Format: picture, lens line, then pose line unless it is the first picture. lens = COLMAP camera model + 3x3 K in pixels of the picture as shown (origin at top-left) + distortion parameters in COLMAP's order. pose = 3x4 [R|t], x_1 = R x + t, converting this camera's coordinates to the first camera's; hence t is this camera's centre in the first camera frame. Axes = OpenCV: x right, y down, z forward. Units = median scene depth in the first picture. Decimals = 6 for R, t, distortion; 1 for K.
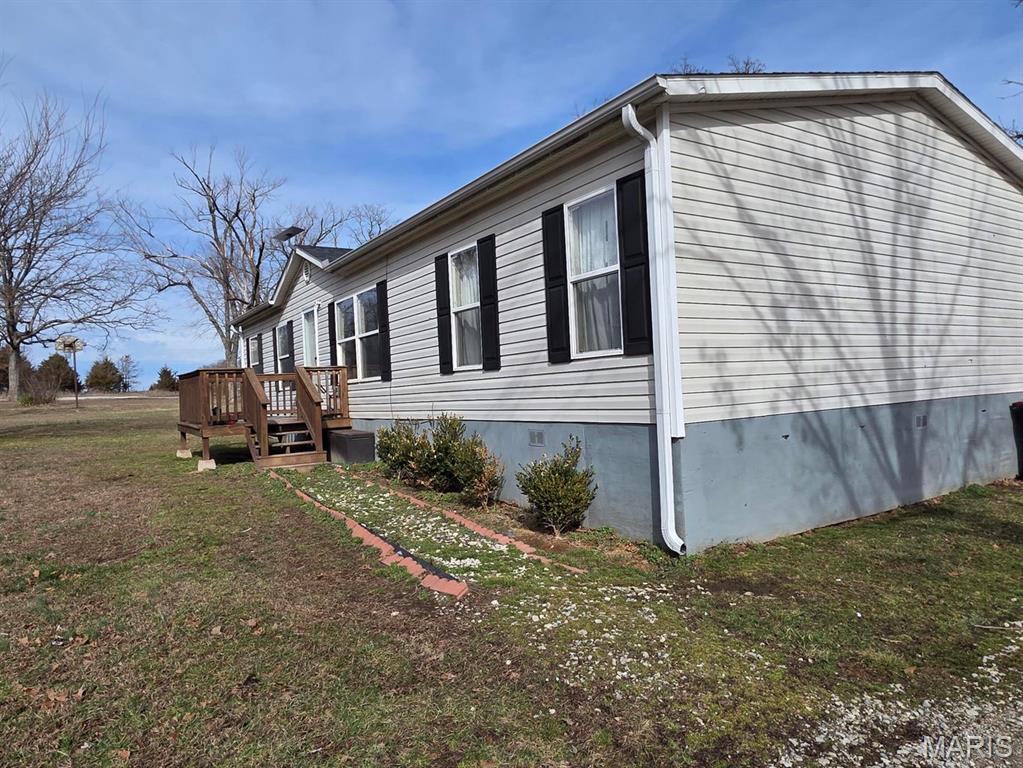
lens RADIAL K [[666.3, 0, 513.6], [0, 666.3, 383.1], [0, 0, 1]] dist [-0.001774, -0.000122]
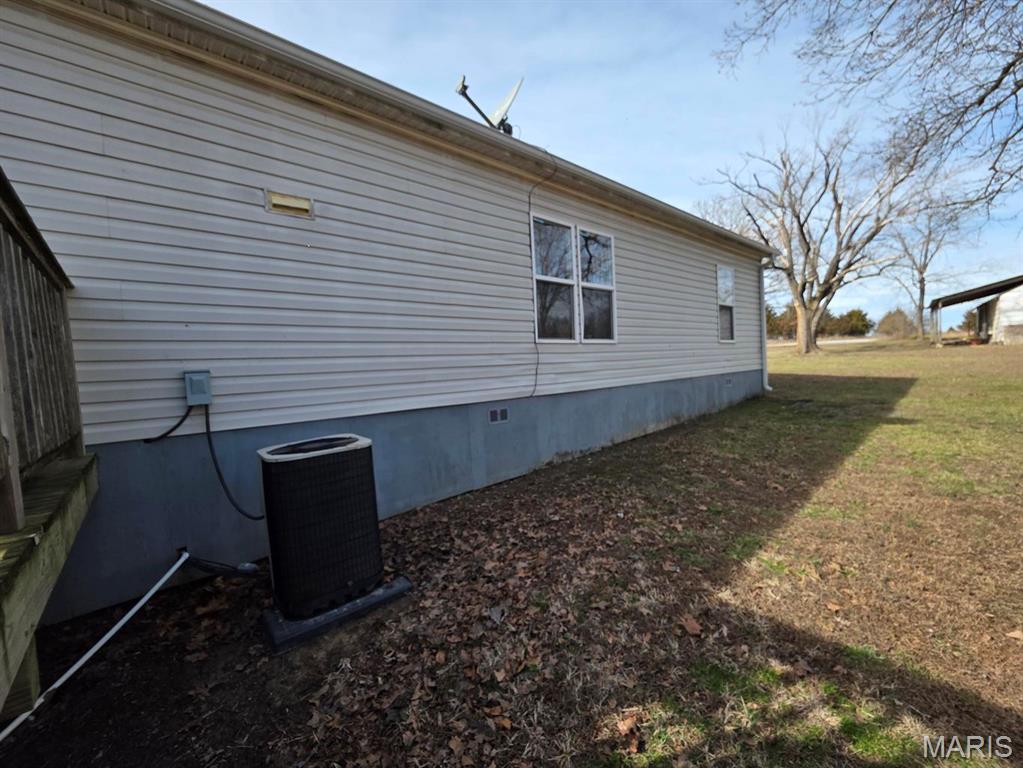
lens RADIAL K [[410.0, 0, 507.4], [0, 410.0, 382.6], [0, 0, 1]] dist [0.013352, -0.001977]
pose [[-0.126776, -0.000905, 0.991931, -0.722216], [0.051606, 0.998639, 0.007506, 0.028458], [-0.990588, 0.052141, -0.126557, 1.268686]]
